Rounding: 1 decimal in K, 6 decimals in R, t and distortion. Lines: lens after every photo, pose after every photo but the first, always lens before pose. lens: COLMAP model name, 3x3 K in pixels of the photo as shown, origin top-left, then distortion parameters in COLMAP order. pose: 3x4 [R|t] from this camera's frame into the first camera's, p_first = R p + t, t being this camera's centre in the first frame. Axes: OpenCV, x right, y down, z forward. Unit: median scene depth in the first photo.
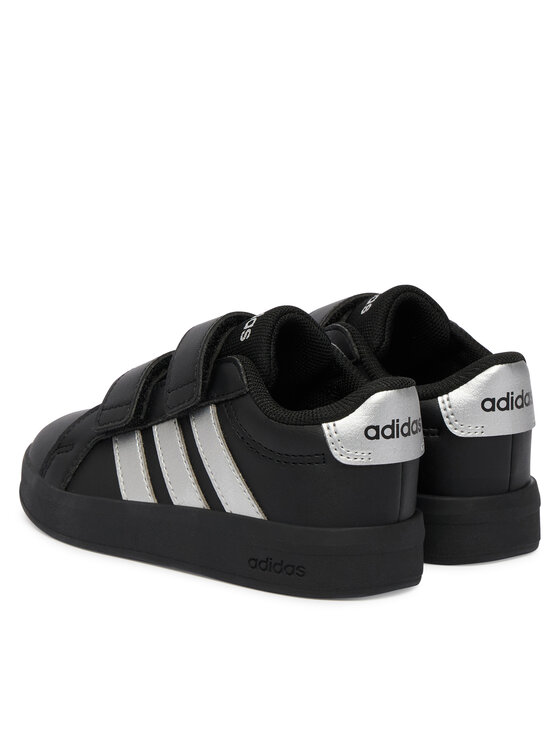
lens RADIAL K [[1672.3, 0, 280.2], [0, 1672.3, 373.2], [0, 0, 1]] dist [-0.011032, 0.000000]
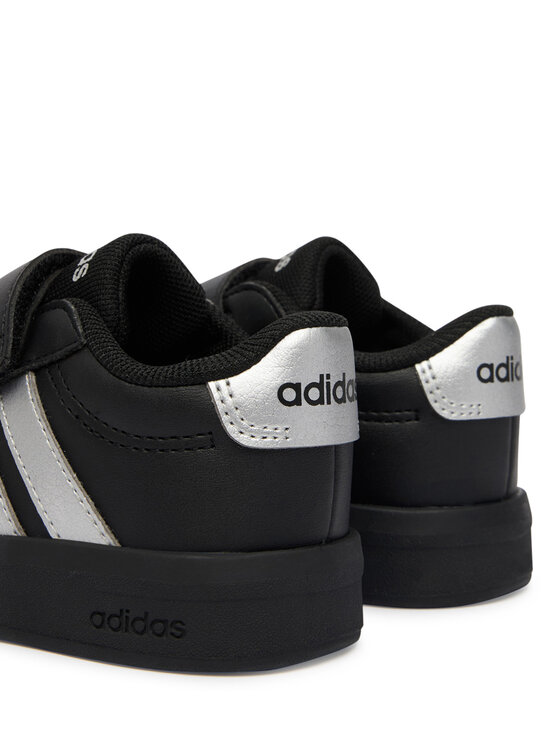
lens RADIAL K [[1091.3, 0, 279.2], [0, 1091.3, 372.8], [0, 0, 1]] dist [-0.086354, 0.000000]
pose [[0.988025, -0.017219, 0.153332, -0.010020], [0.033531, 0.993965, -0.104443, 0.068099], [-0.150608, 0.108334, 0.982640, 0.595229]]
